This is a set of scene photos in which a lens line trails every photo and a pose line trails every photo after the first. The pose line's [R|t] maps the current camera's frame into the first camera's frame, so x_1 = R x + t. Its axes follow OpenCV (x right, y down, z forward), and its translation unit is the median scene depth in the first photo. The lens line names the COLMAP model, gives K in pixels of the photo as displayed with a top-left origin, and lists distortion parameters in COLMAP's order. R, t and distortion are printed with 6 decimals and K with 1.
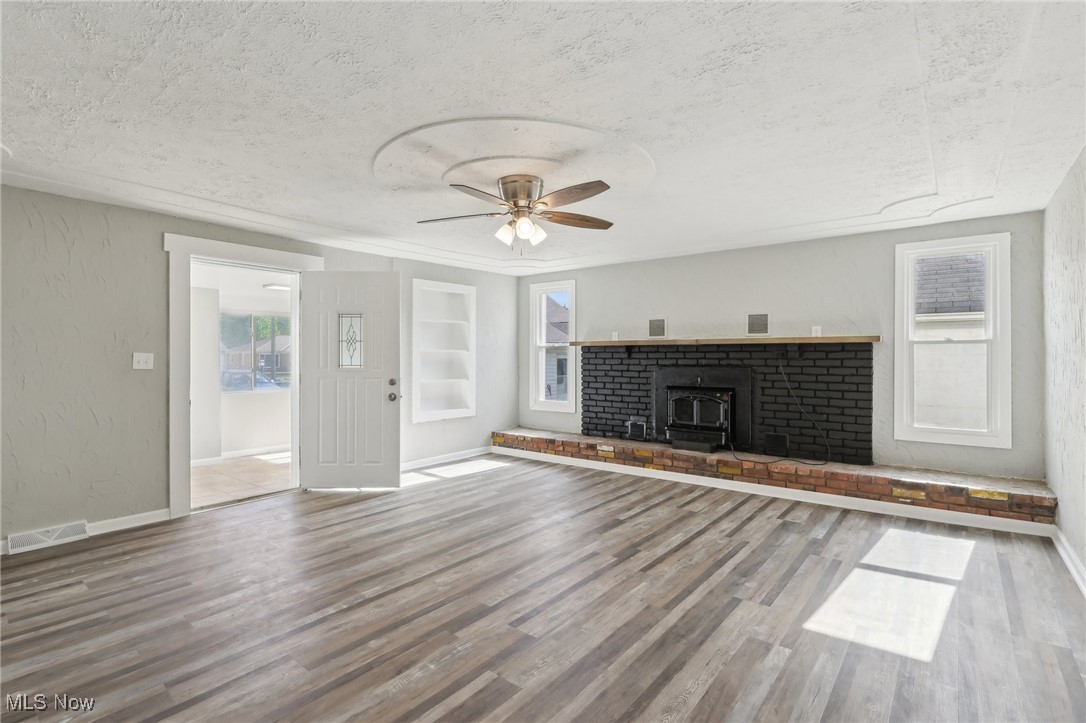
lens RADIAL K [[506.4, 0, 542.9], [0, 506.4, 360.2], [0, 0, 1]] dist [-0.002317, -0.000073]
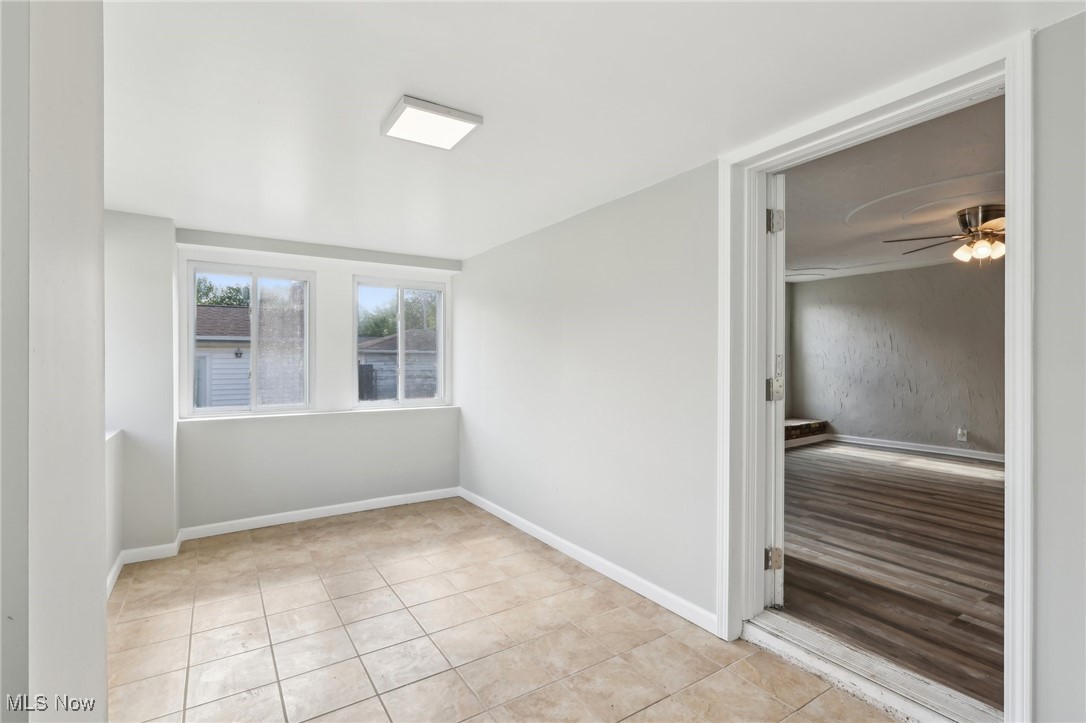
lens RADIAL K [[506.4, 0, 543.9], [0, 506.4, 363.5], [0, 0, 1]] dist [-0.002317, -0.000073]
pose [[0.303044, 0.003250, 0.952971, -1.188091], [-0.001228, 0.999995, -0.003020, 0.032960], [-0.952976, -0.000255, 0.303047, 1.281380]]
